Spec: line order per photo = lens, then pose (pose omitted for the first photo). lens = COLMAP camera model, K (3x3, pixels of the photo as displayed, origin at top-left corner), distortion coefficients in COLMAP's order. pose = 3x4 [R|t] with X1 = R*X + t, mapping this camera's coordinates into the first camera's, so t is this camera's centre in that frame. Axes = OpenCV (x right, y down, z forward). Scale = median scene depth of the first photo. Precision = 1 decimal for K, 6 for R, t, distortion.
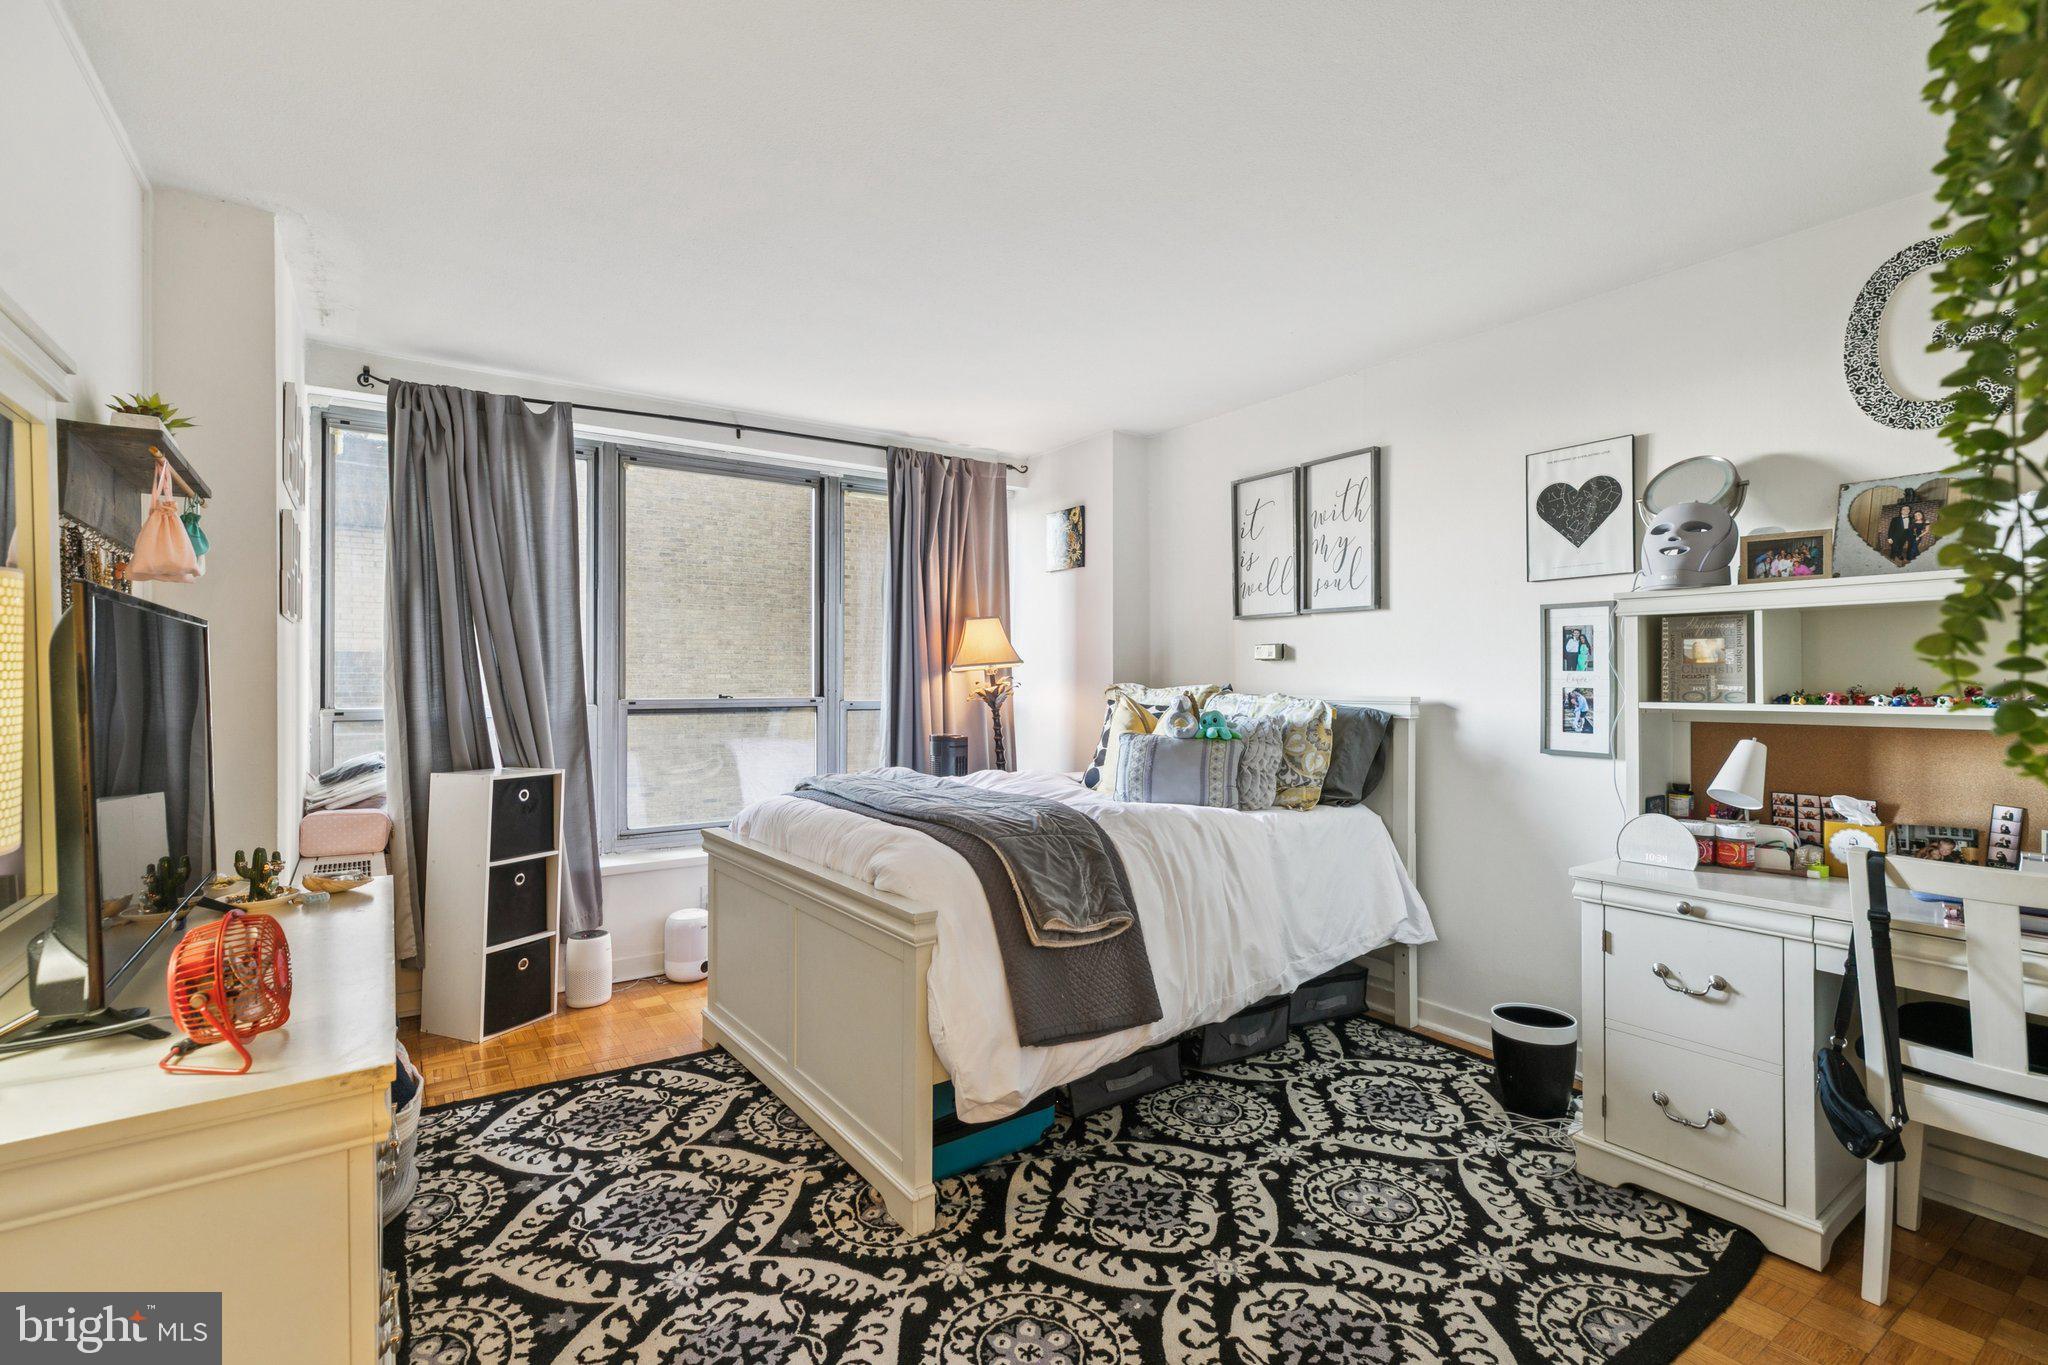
lens RADIAL K [[928.6, 0, 1024.0], [0, 928.6, 682.5], [0, 0, 1]] dist [0.002180, -0.000070]
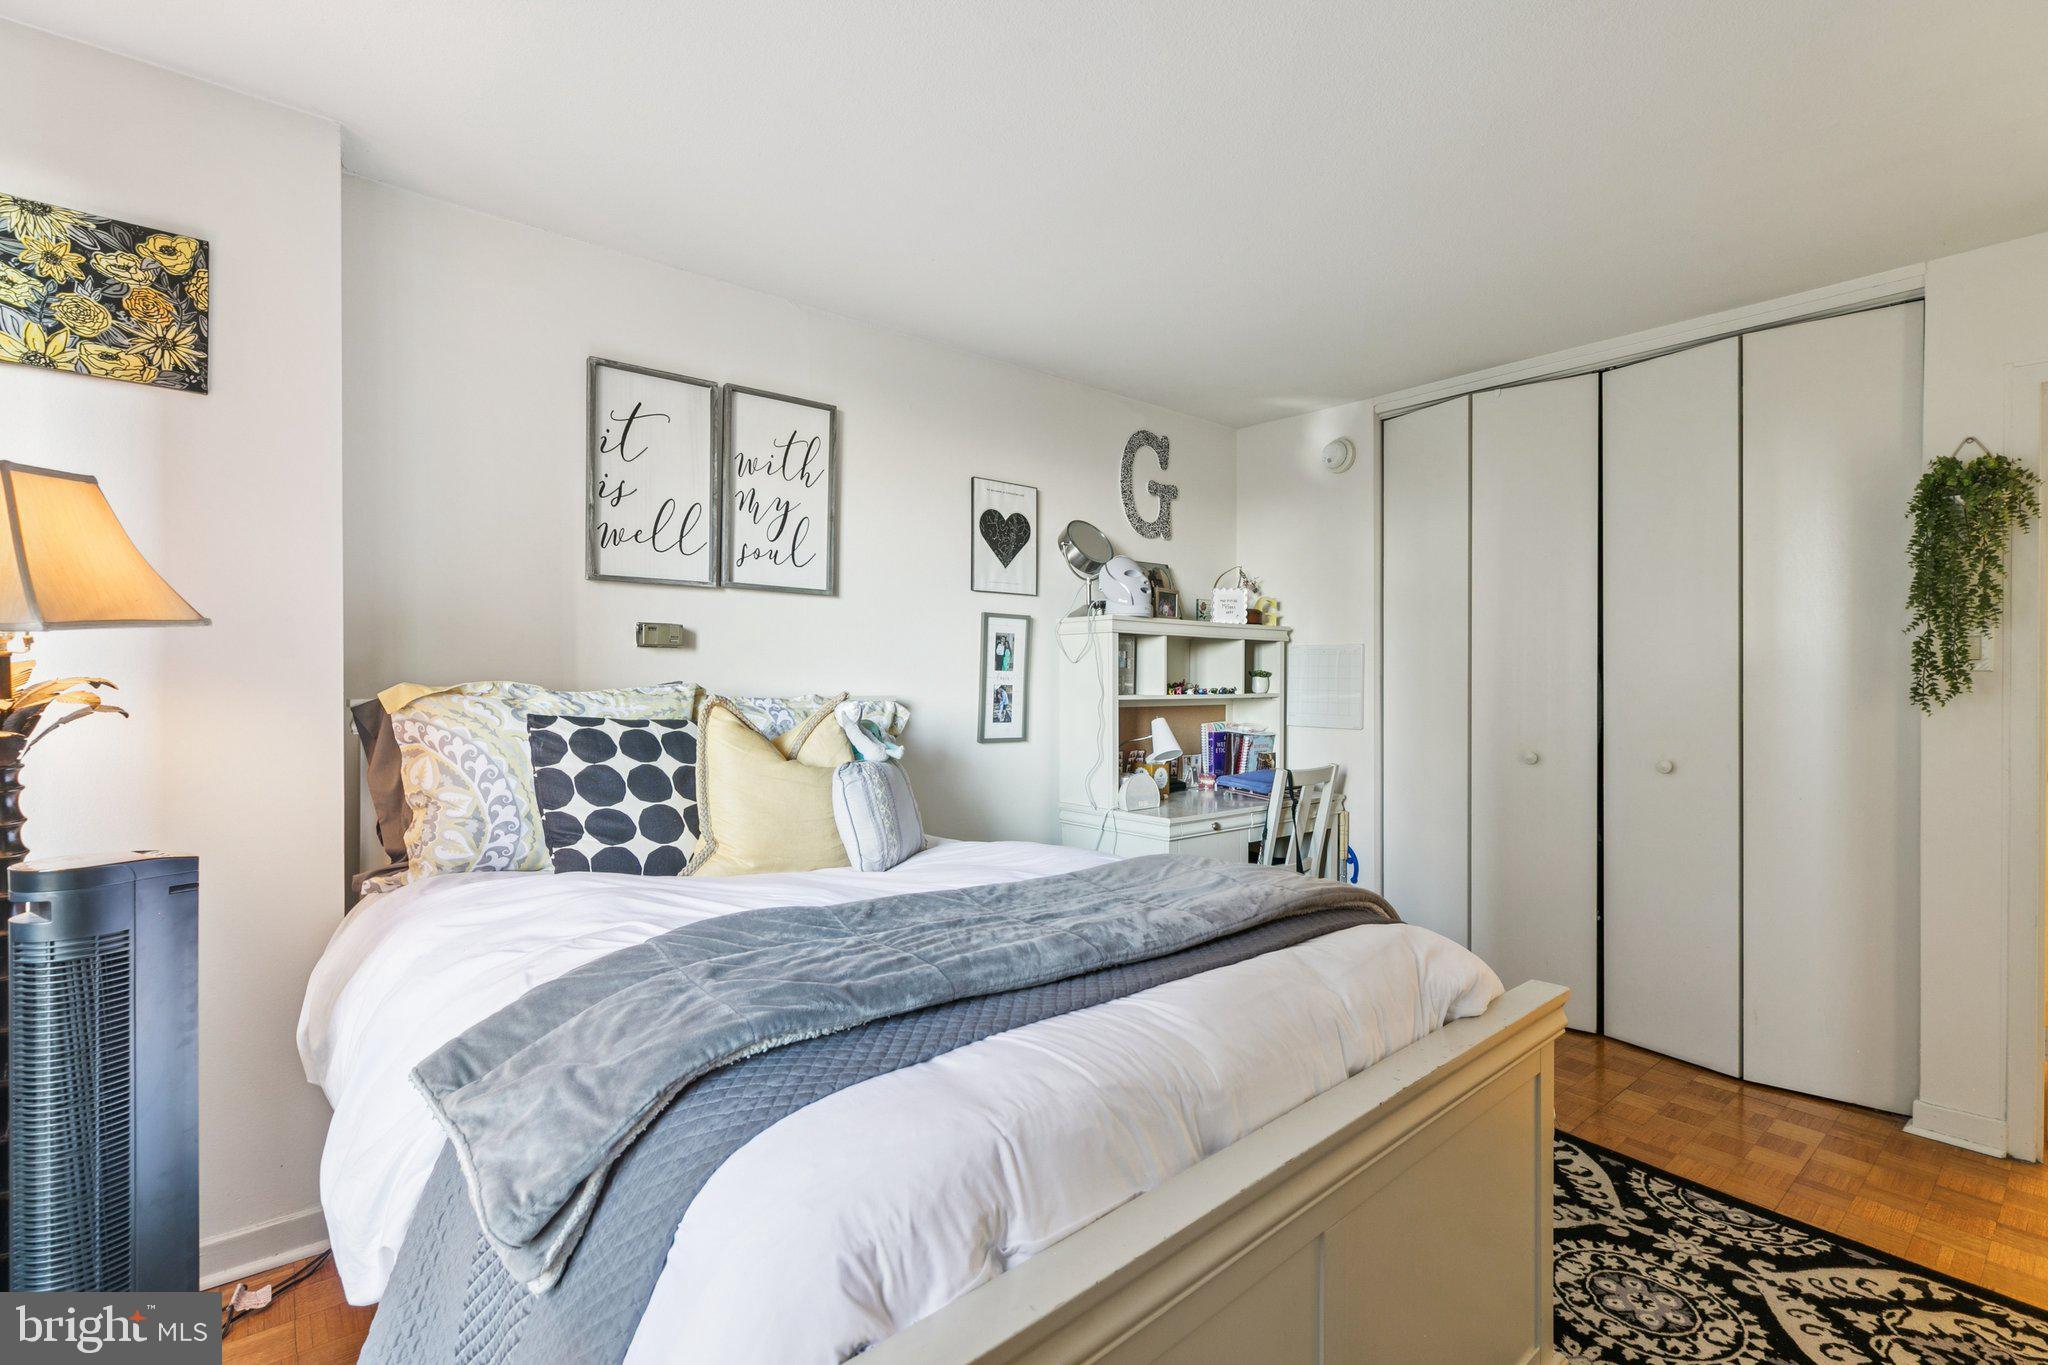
lens RADIAL K [[928.6, 0, 1024.0], [0, 928.6, 682.5], [0, 0, 1]] dist [0.002180, -0.000070]
pose [[-0.092684, -0.005852, 0.995678, -0.498632], [-0.005629, 0.999970, 0.005353, -0.003366], [-0.995680, -0.005108, -0.092715, 0.902721]]
